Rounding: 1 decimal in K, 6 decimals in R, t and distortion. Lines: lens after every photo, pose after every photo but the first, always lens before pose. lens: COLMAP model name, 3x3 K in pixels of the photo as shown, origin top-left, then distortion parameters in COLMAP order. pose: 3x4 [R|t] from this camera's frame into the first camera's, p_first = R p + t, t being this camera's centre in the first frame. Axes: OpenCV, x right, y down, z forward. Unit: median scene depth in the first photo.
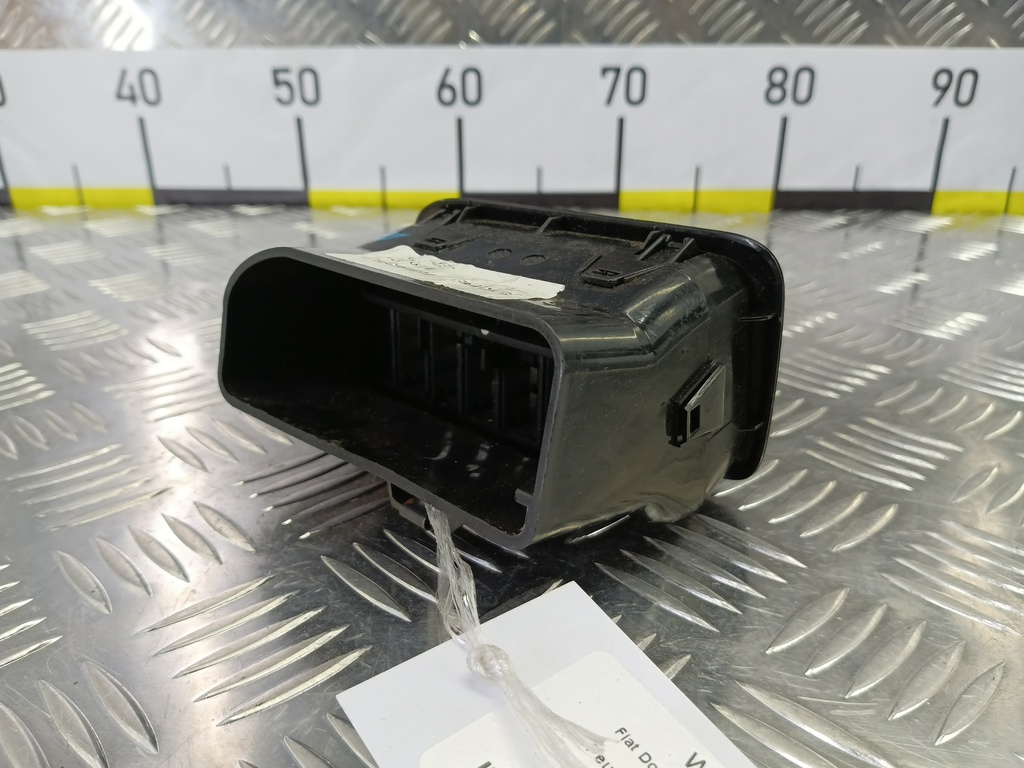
lens RADIAL K [[806.0, 0, 507.4], [0, 806.0, 385.4], [0, 0, 1]] dist [0.047472, -0.144574]
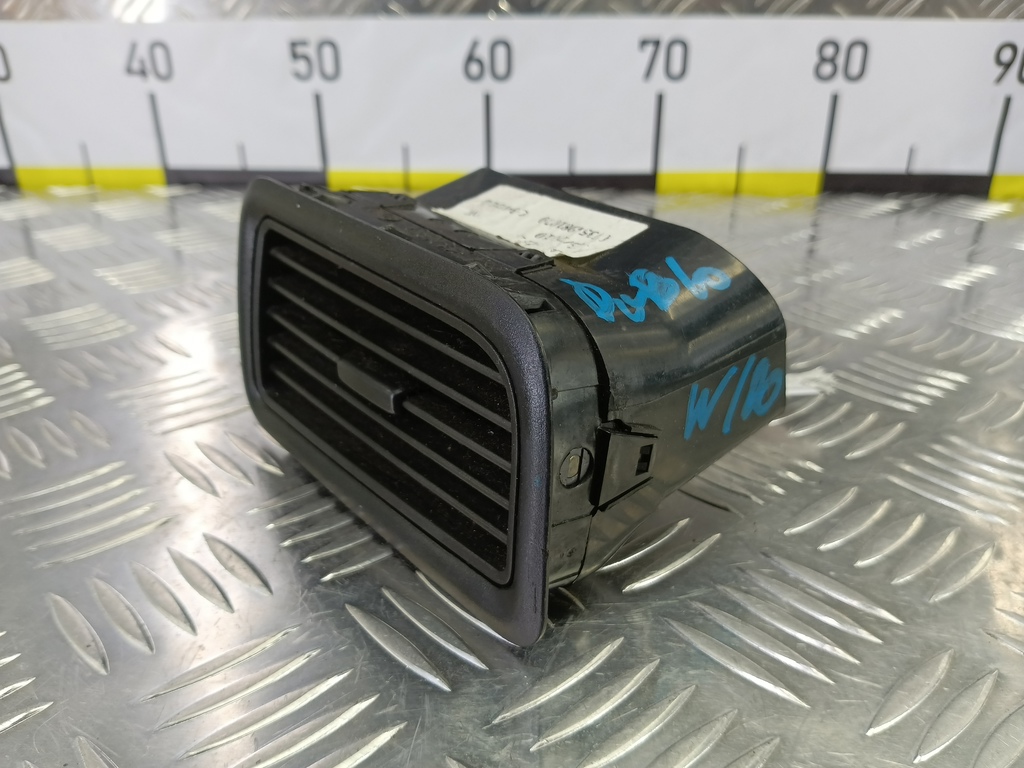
lens RADIAL K [[820.2, 0, 512.0], [0, 820.2, 384.0], [0, 0, 1]] dist [-0.001280, -0.066523]
pose [[0.999838, 0.006912, -0.016623, -0.018894], [-0.006496, 0.999667, 0.024979, -0.025953], [0.016790, -0.024867, 0.999550, 0.061909]]
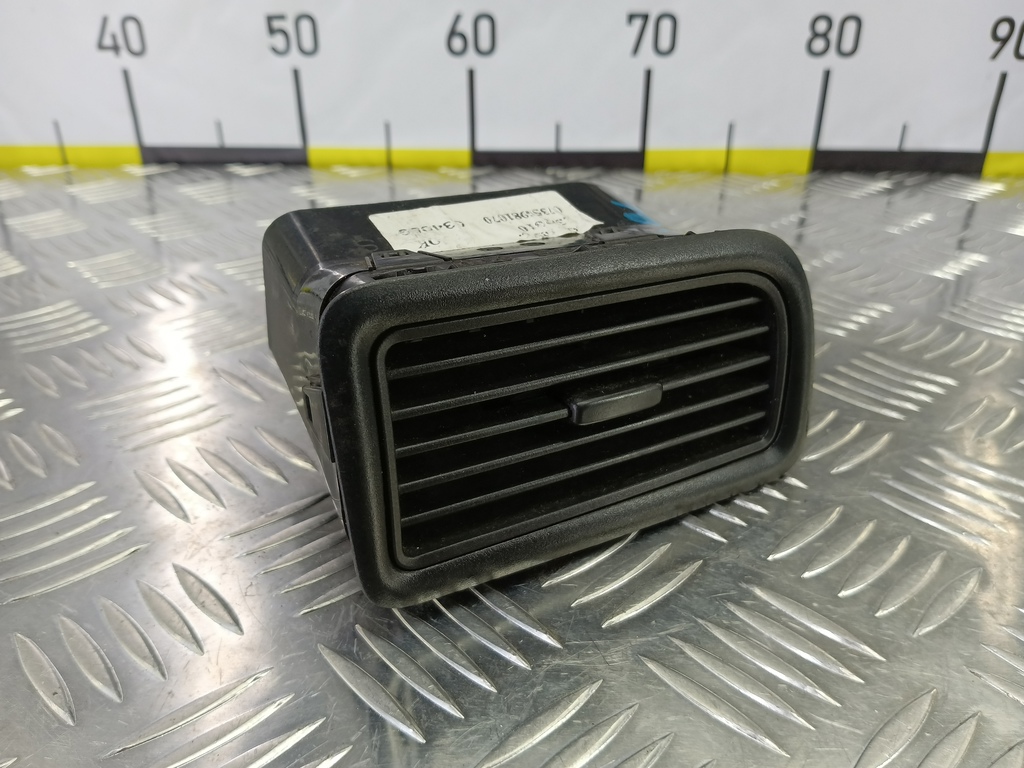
lens RADIAL K [[820.2, 0, 512.0], [0, 820.2, 384.0], [0, 0, 1]] dist [-0.001280, -0.066523]
pose [[0.999984, 0.002657, -0.005016, -0.011222], [-0.002287, 0.997367, 0.072478, -0.064766], [0.005196, -0.072466, 0.997357, 0.079699]]
